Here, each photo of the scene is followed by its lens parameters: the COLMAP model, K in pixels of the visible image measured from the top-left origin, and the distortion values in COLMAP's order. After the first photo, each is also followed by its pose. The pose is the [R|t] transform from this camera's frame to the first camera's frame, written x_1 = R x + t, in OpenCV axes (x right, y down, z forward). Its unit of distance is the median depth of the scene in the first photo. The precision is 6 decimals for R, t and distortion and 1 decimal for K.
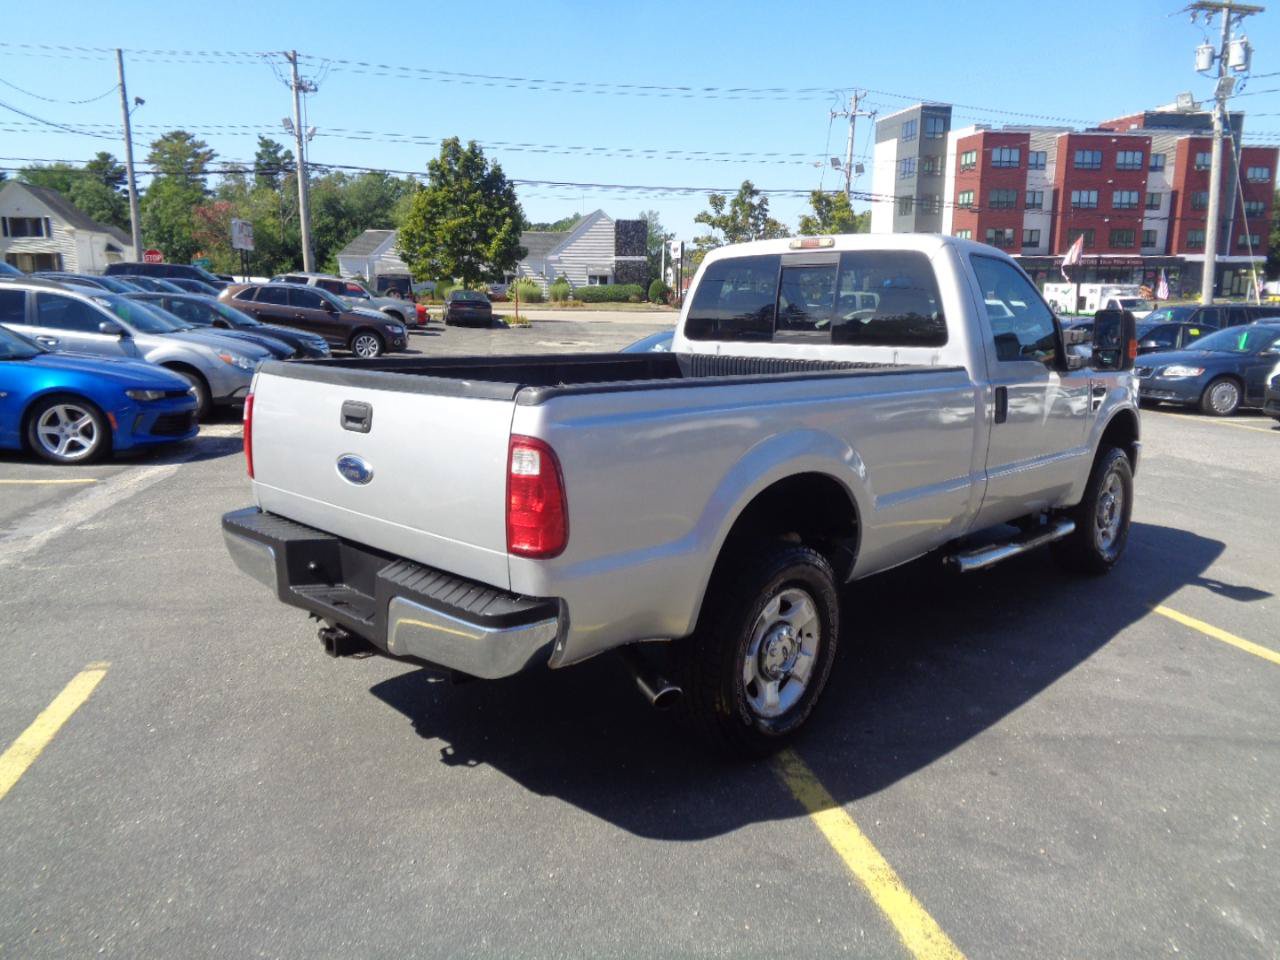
lens RADIAL K [[959.0, 0, 646.4], [0, 959.0, 475.9], [0, 0, 1]] dist [0.003512, 0.010368]
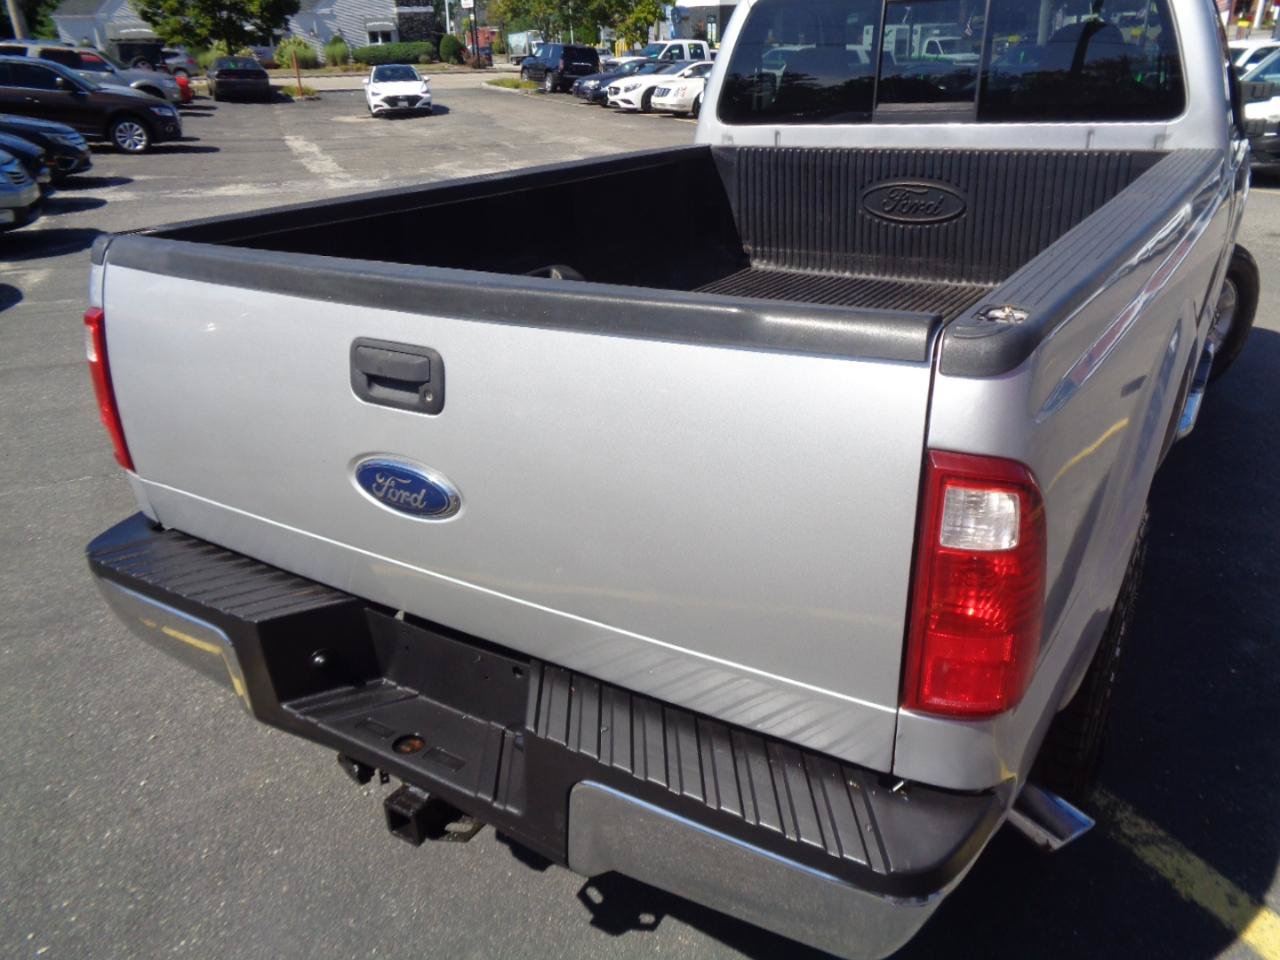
lens RADIAL K [[945.5, 0, 653.4], [0, 945.5, 480.5], [0, 0, 1]] dist [0.005686, 0.000770]
pose [[0.975980, -0.122664, 0.180049, -0.021097], [0.076067, 0.966285, 0.245983, -0.008886], [-0.204151, -0.226379, 0.952405, 0.042269]]
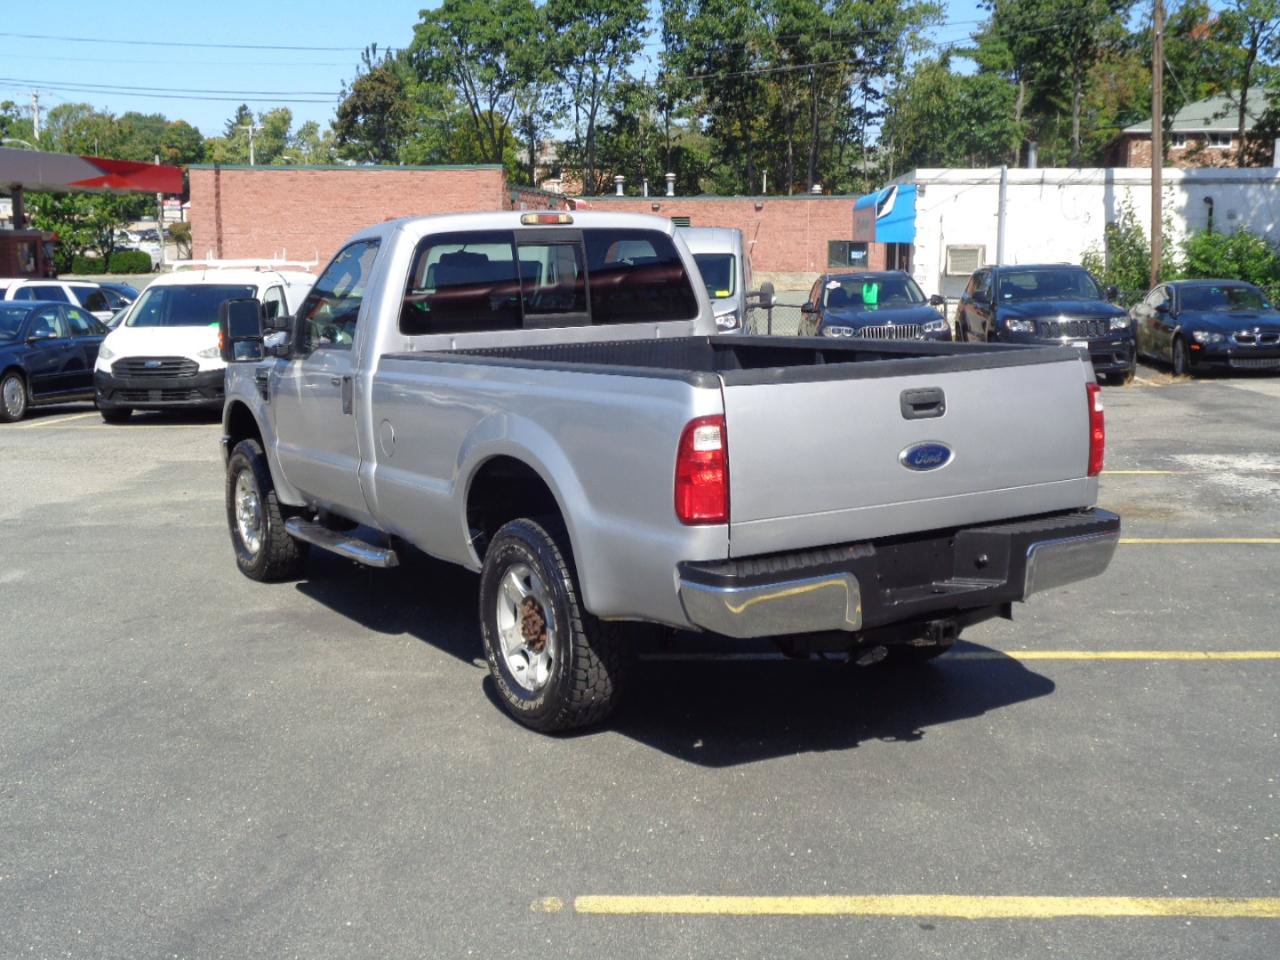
lens RADIAL K [[1509.5, 0, 641.5], [0, 1509.5, 479.8], [0, 0, 1]] dist [-0.007243, 0.002473]
pose [[0.257824, -0.153279, 0.953956, -0.147510], [0.191261, 0.975895, 0.105113, -0.016014], [-0.947072, 0.155354, 0.280926, 0.065861]]
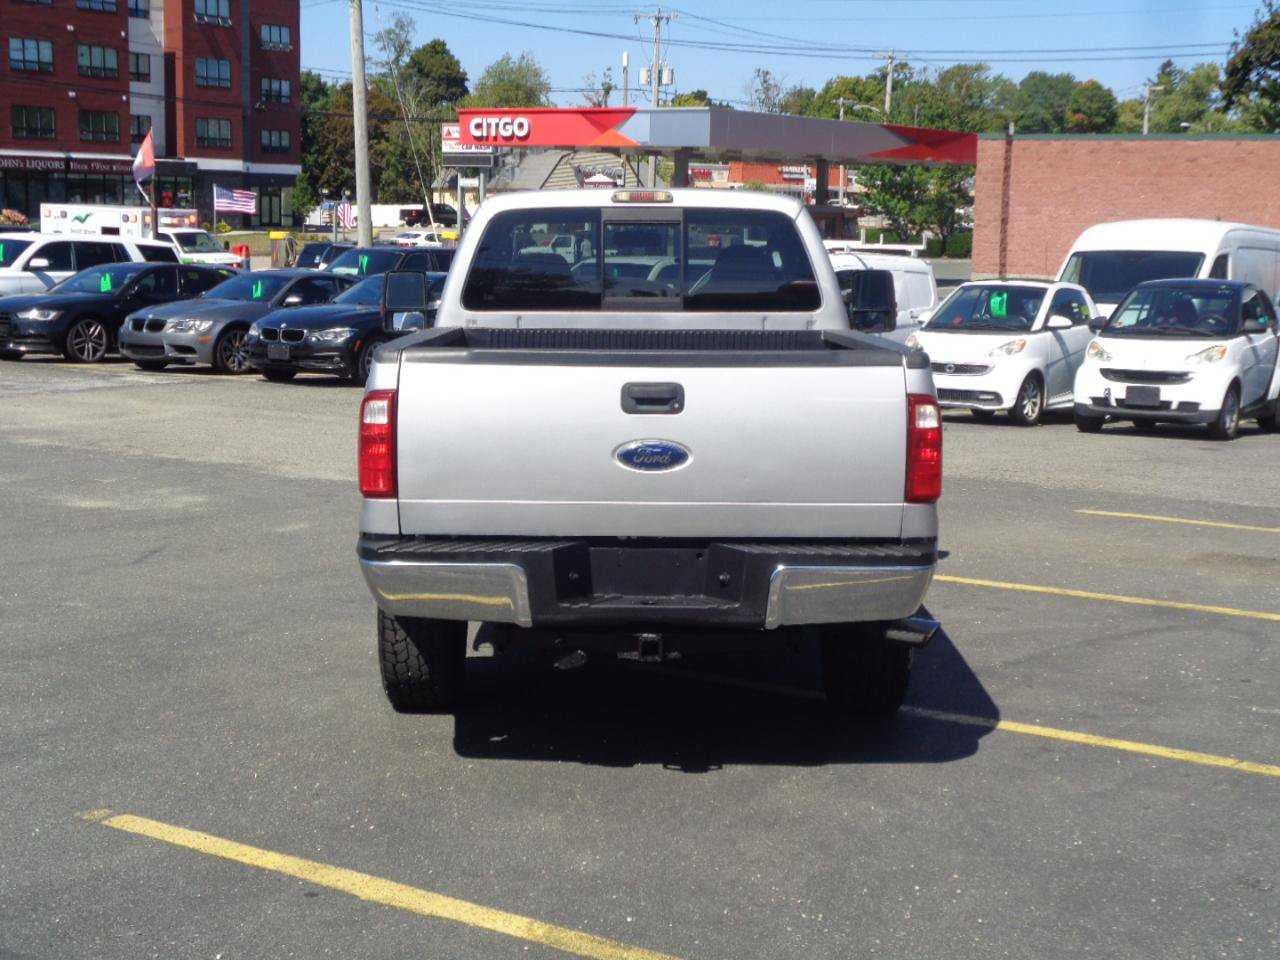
lens RADIAL K [[1816.2, 0, 652.2], [0, 1816.2, 501.8], [0, 0, 1]] dist [-0.012930, 0.080196]
pose [[0.710025, -0.097174, 0.697439, -0.119517], [0.118695, 0.992777, 0.017487, 0.000532], [-0.694101, 0.070367, 0.716431, -0.019525]]
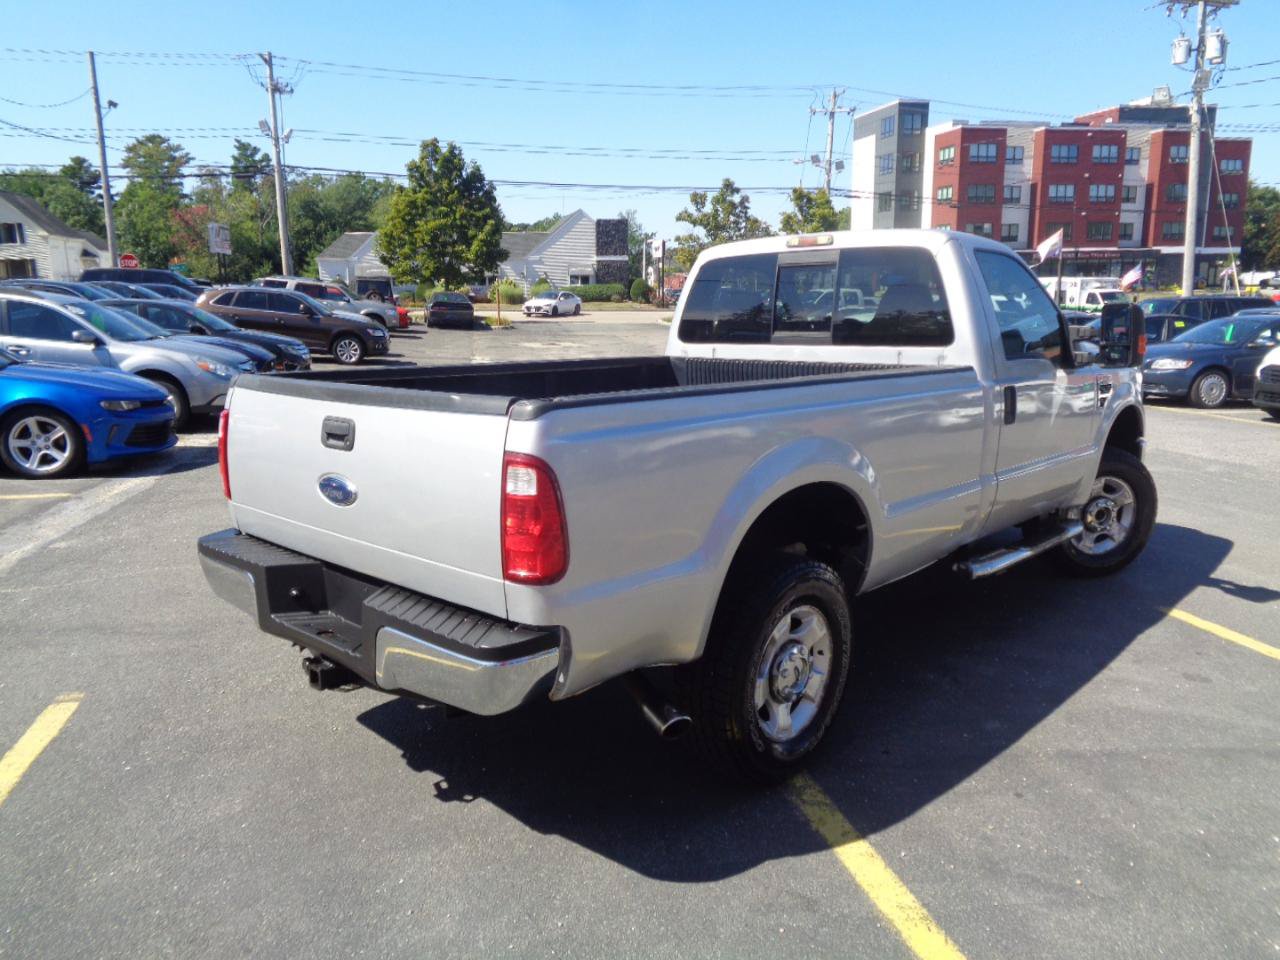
lens RADIAL K [[955.3, 0, 646.4], [0, 955.3, 478.0], [0, 0, 1]] dist [0.007549, 0.002907]
pose [[0.999720, -0.016651, 0.016789, -0.001639], [0.016587, 0.999855, 0.003970, -0.001292], [-0.016852, -0.003690, 0.999851, 0.005230]]
